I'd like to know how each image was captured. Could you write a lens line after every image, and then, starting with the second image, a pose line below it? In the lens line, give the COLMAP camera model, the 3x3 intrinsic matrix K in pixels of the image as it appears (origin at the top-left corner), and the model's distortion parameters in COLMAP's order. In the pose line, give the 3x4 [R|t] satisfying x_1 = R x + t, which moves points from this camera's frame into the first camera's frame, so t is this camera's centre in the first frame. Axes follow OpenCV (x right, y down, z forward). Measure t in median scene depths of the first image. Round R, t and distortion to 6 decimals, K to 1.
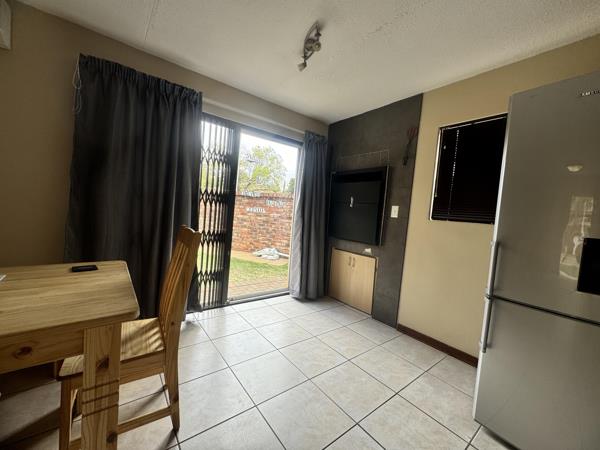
lens RADIAL K [[240.4, 0, 299.3], [0, 240.4, 224.5], [0, 0, 1]] dist [0.000423, 0.000444]
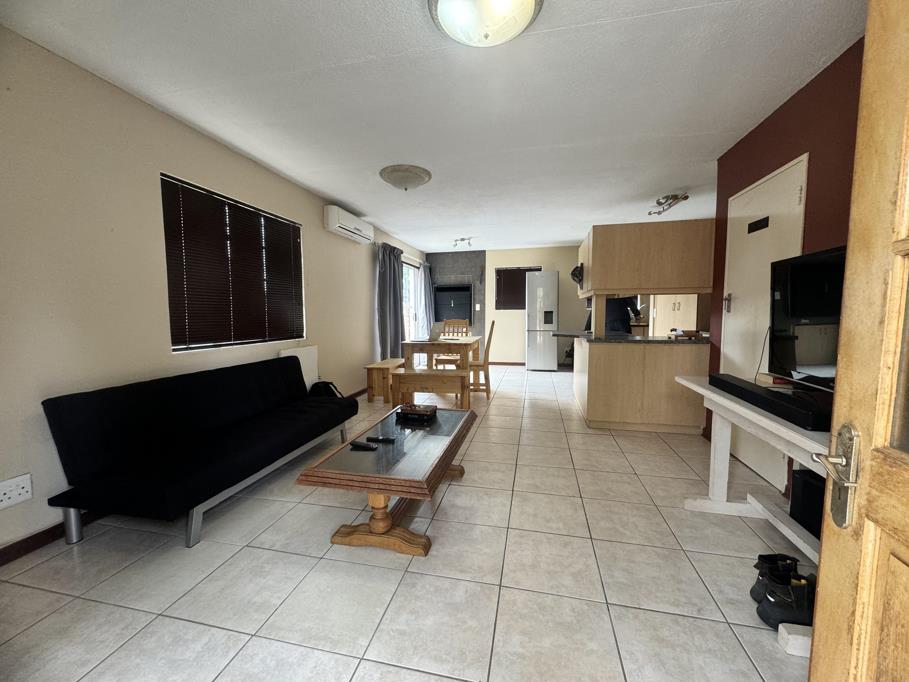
lens RADIAL K [[364.2, 0, 454.4], [0, 364.2, 340.7], [0, 0, 1]] dist [0.000423, 0.000444]
pose [[0.764640, -0.136381, 0.629862, -1.739111], [0.106410, 0.990655, 0.085323, -0.060330], [-0.635612, 0.001782, 0.772007, -1.232868]]
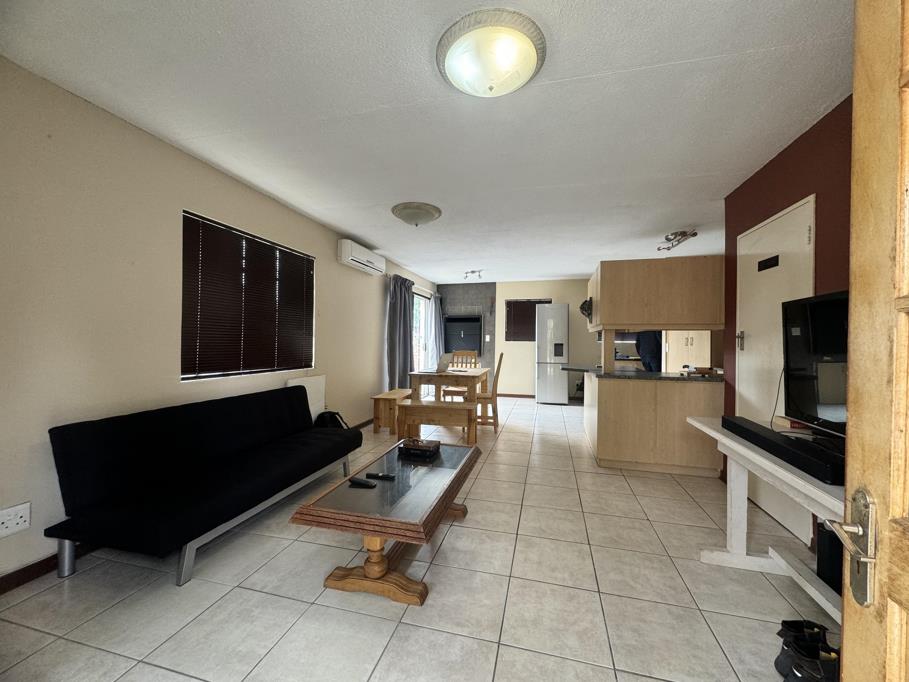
lens RADIAL K [[364.2, 0, 453.8], [0, 364.2, 341.0], [0, 0, 1]] dist [0.000423, 0.000444]
pose [[0.786521, -0.073511, 0.613173, -1.725245], [0.090414, 0.995898, 0.003419, -0.069928], [-0.610909, 0.052750, 0.789942, -1.239660]]
